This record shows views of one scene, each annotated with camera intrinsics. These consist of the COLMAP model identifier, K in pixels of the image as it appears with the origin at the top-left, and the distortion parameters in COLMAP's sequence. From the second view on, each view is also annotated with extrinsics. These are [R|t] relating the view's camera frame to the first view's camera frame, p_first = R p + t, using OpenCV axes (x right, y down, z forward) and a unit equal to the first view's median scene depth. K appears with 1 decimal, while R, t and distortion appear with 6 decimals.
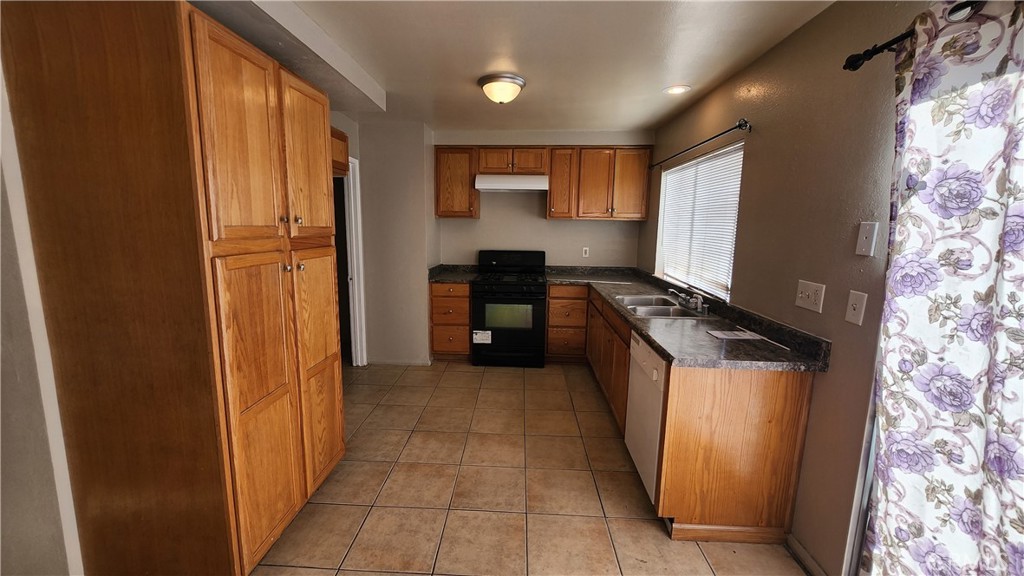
lens RADIAL K [[407.5, 0, 502.0], [0, 407.5, 285.1], [0, 0, 1]] dist [-0.005831, 0.000678]
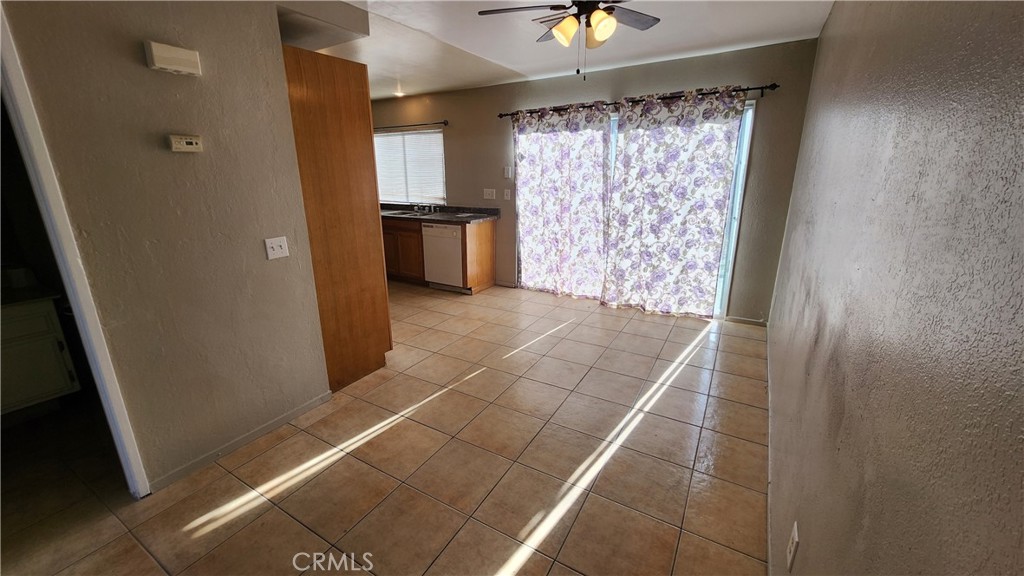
lens RADIAL K [[407.5, 0, 504.2], [0, 407.5, 285.3], [0, 0, 1]] dist [-0.005831, 0.000678]
pose [[0.469750, -0.258604, 0.844073, -1.583722], [0.142658, 0.965802, 0.216506, 0.037427], [-0.871197, 0.018710, 0.490577, -0.420118]]
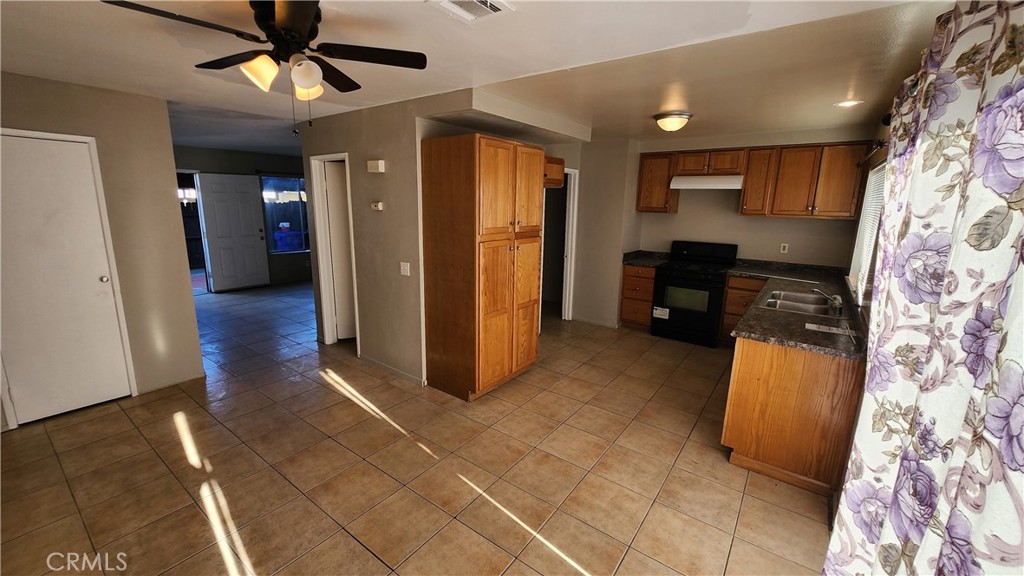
lens RADIAL K [[407.5, 0, 498.4], [0, 407.5, 291.0], [0, 0, 1]] dist [-0.005831, 0.000678]
pose [[0.820099, 0.125599, -0.558267, 0.457656], [-0.088566, 0.991718, 0.093012, -0.013748], [0.565326, -0.026836, 0.824431, -0.553462]]
